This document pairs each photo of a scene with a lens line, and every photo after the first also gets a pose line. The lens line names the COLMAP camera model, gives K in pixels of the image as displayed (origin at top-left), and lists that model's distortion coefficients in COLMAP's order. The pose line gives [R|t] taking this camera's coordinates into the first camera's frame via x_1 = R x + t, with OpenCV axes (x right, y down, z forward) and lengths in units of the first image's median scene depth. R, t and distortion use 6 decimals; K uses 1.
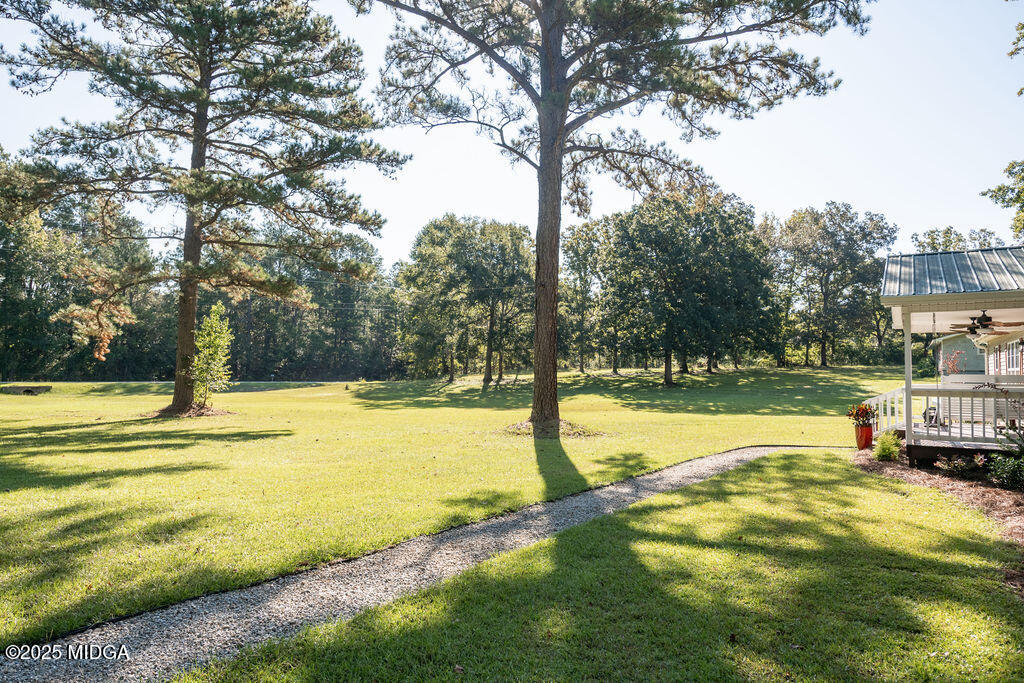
lens RADIAL K [[705.2, 0, 516.1], [0, 705.2, 342.1], [0, 0, 1]] dist [0.023207, -0.008597]
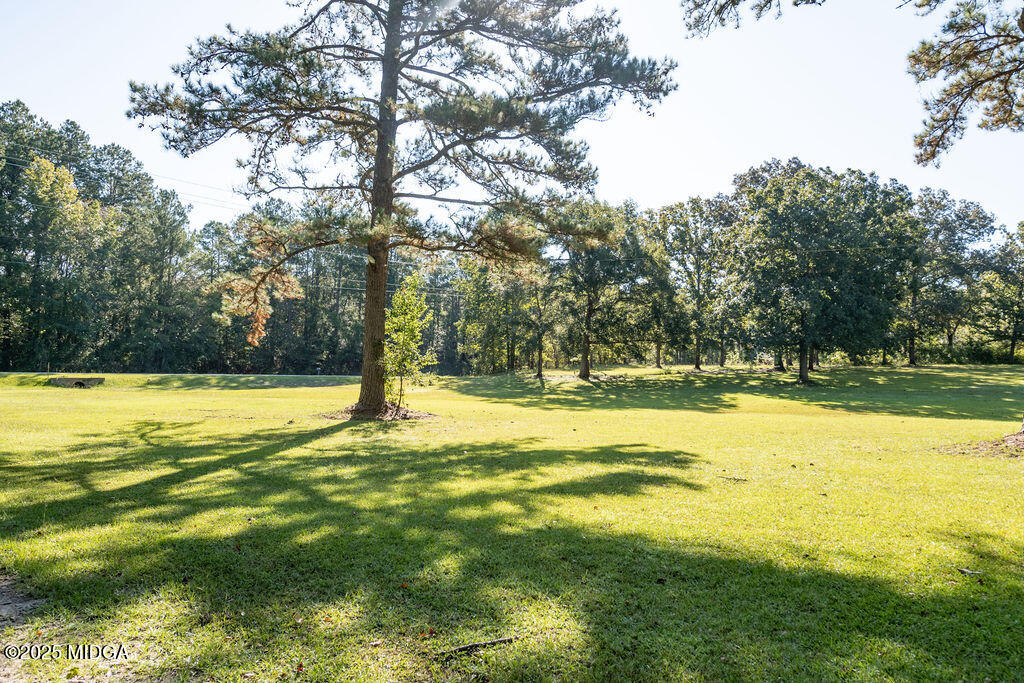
lens RADIAL K [[705.2, 0, 508.0], [0, 705.2, 341.9], [0, 0, 1]] dist [0.023207, -0.008597]
pose [[0.999497, 0.010908, 0.029763, -0.192593], [-0.011061, 0.999926, 0.004995, 0.008536], [-0.029706, -0.005322, 0.999545, 0.125300]]
